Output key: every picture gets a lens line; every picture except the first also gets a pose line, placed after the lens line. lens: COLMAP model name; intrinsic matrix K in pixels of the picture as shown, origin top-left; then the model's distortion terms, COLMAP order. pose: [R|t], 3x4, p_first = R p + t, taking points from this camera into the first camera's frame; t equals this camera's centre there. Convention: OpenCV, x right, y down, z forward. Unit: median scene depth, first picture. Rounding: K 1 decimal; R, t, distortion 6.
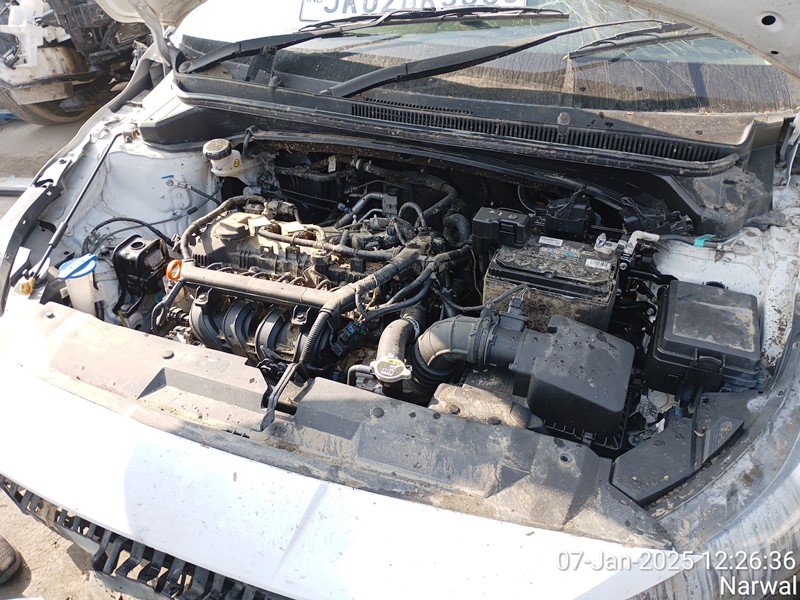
lens RADIAL K [[657.1, 0, 400.6], [0, 657.1, 300.0], [0, 0, 1]] dist [0.012305, -0.005309]
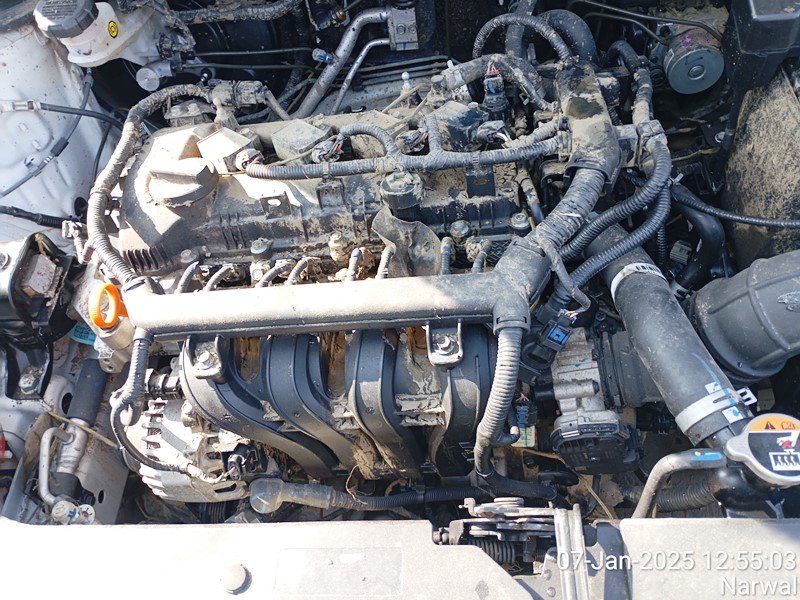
lens RADIAL K [[657.1, 0, 399.2], [0, 657.1, 300.5], [0, 0, 1]] dist [0.012305, -0.005309]
pose [[0.937328, -0.330620, 0.110025, -0.188259], [0.282271, 0.905601, 0.316560, -0.133399], [-0.204300, -0.265664, 0.942170, 0.488534]]
